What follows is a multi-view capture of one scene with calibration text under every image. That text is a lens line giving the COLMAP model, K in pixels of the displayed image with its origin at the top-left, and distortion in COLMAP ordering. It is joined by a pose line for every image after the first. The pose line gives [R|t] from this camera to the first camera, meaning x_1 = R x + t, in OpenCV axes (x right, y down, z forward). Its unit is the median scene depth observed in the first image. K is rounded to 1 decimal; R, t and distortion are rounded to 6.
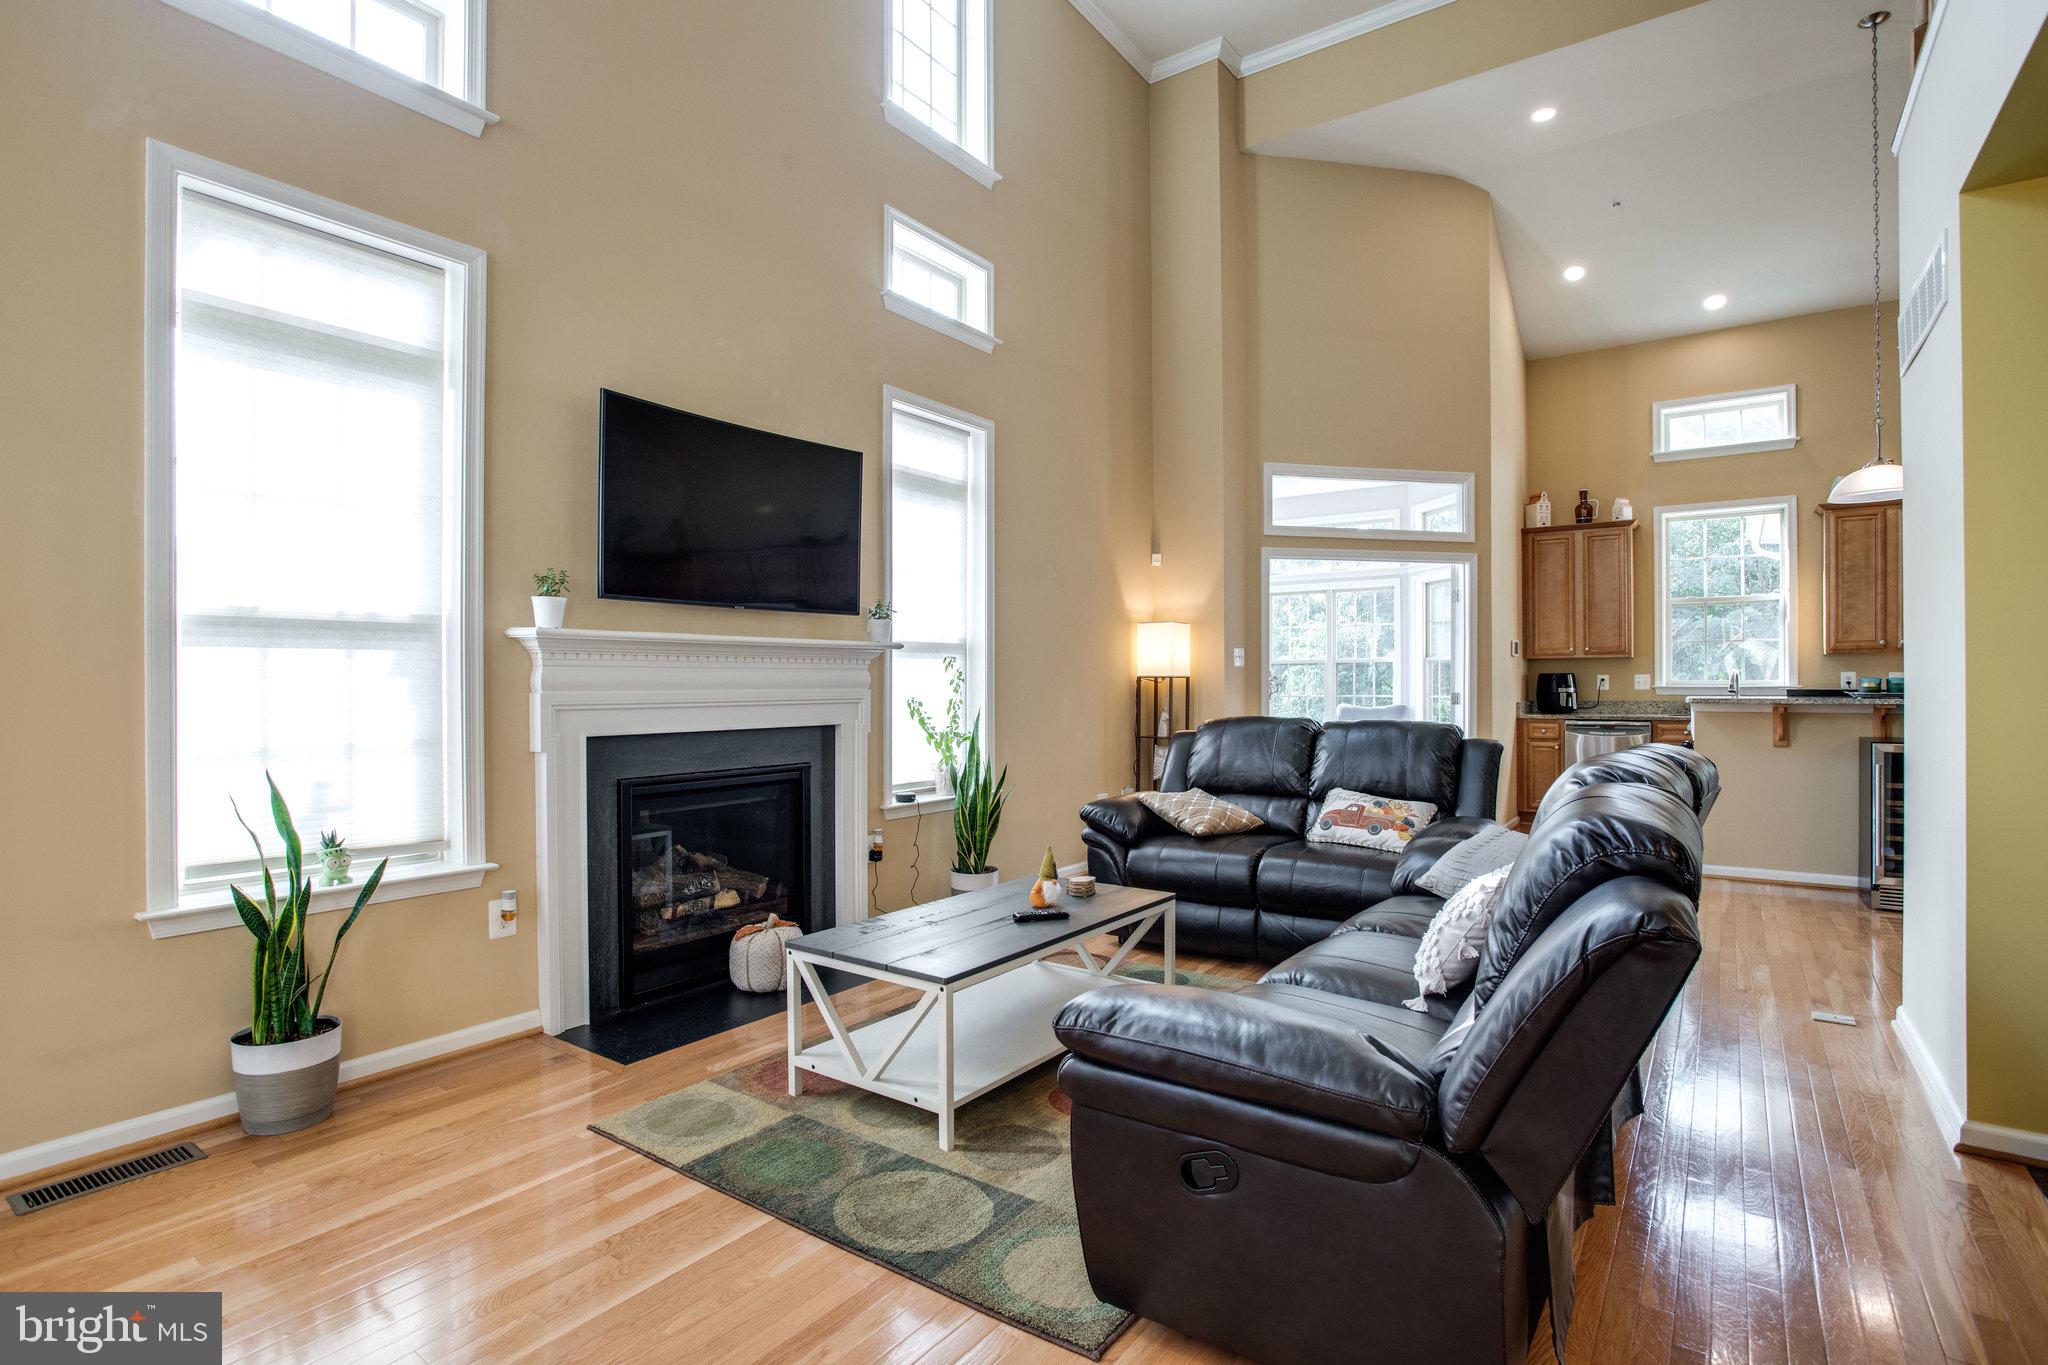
lens RADIAL K [[1005.4, 0, 999.8], [0, 1005.4, 682.3], [0, 0, 1]] dist [0.002490, -0.000358]
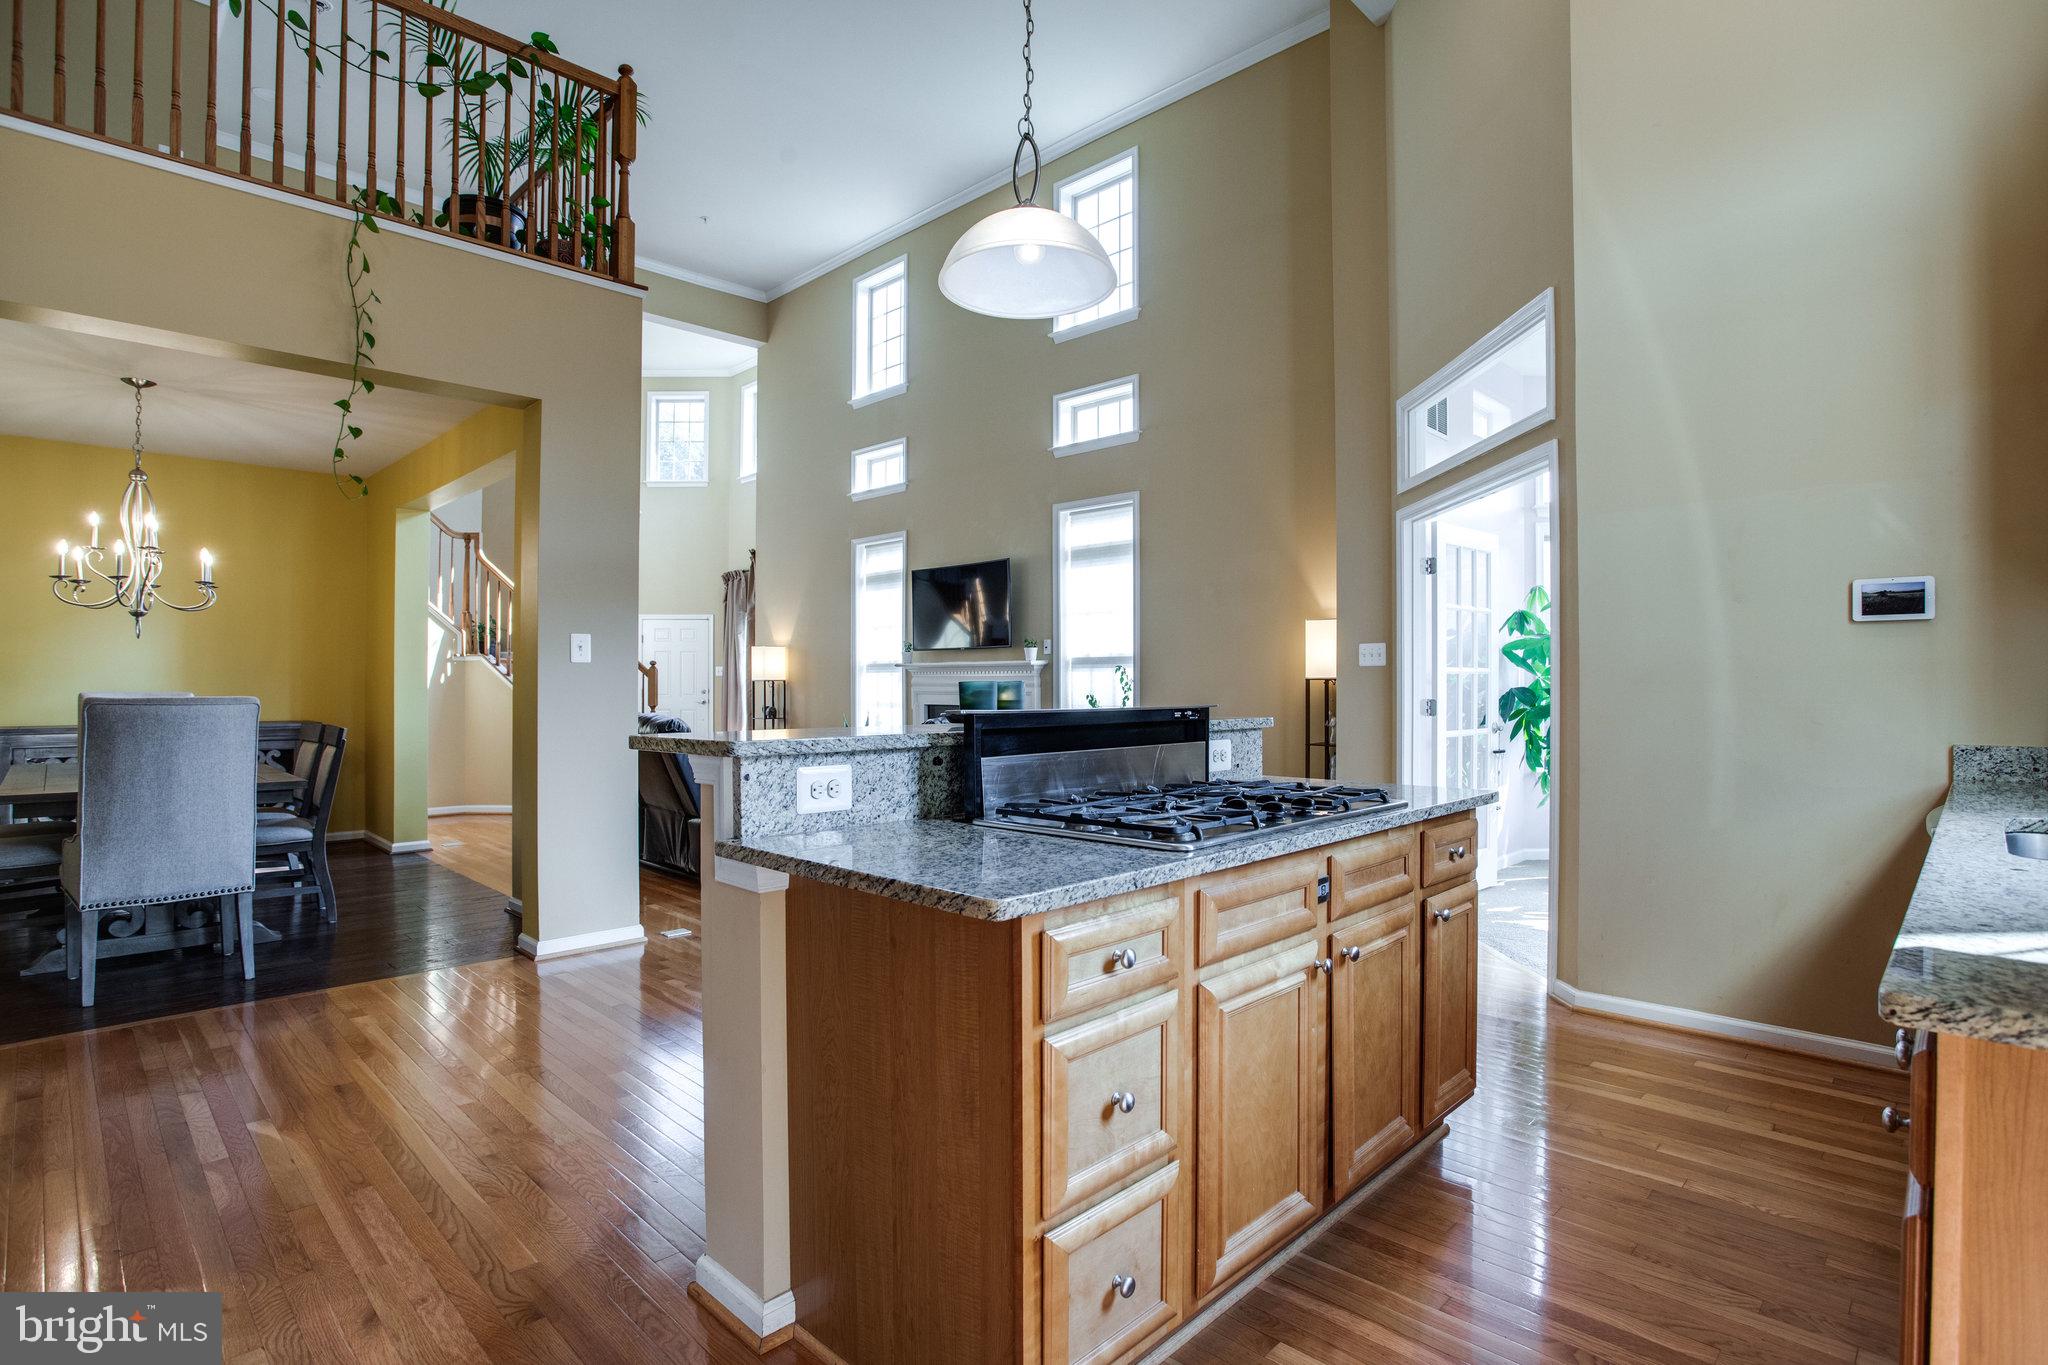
lens RADIAL K [[1005.4, 0, 999.8], [0, 1005.4, 682.3], [0, 0, 1]] dist [0.002490, -0.000358]
pose [[-0.164627, 0.002637, -0.986352, 1.454457], [-0.000753, 0.999996, 0.002800, -0.005877], [0.986356, 0.001204, -0.164625, 1.111657]]
